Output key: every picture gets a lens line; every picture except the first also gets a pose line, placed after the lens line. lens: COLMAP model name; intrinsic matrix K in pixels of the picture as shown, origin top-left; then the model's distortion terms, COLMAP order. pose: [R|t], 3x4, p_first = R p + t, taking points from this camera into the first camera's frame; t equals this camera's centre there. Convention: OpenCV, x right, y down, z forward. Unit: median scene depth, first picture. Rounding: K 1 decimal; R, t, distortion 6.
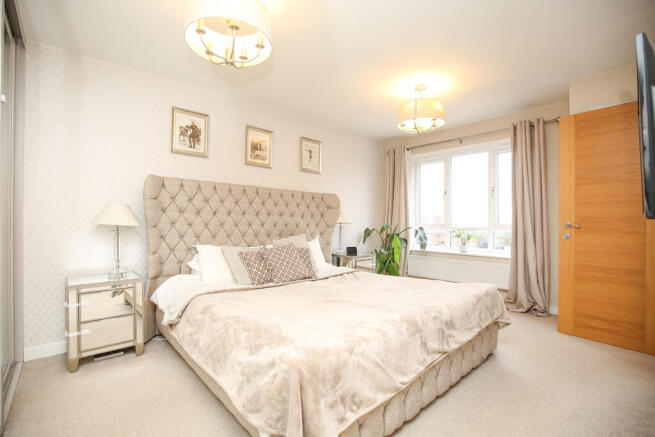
lens RADIAL K [[304.7, 0, 329.7], [0, 304.7, 220.3], [0, 0, 1]] dist [-0.028319, 0.001030]
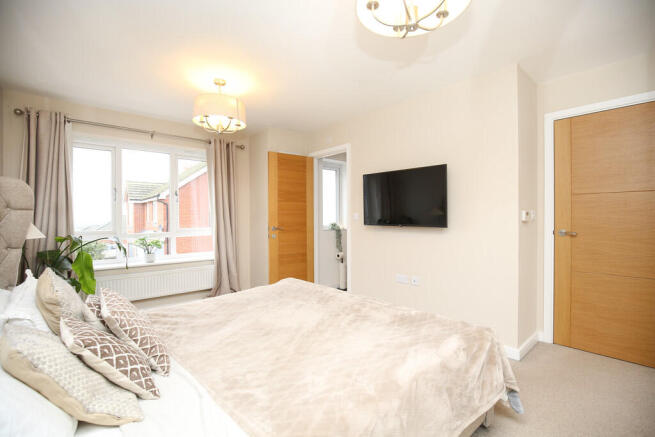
lens RADIAL K [[304.7, 0, 329.7], [0, 304.7, 220.3], [0, 0, 1]] dist [-0.028319, 0.001030]
pose [[0.004960, -0.012555, 0.999909, -0.512930], [0.006136, 0.999903, 0.012525, -0.029472], [-0.999969, 0.006073, 0.005036, 0.566284]]
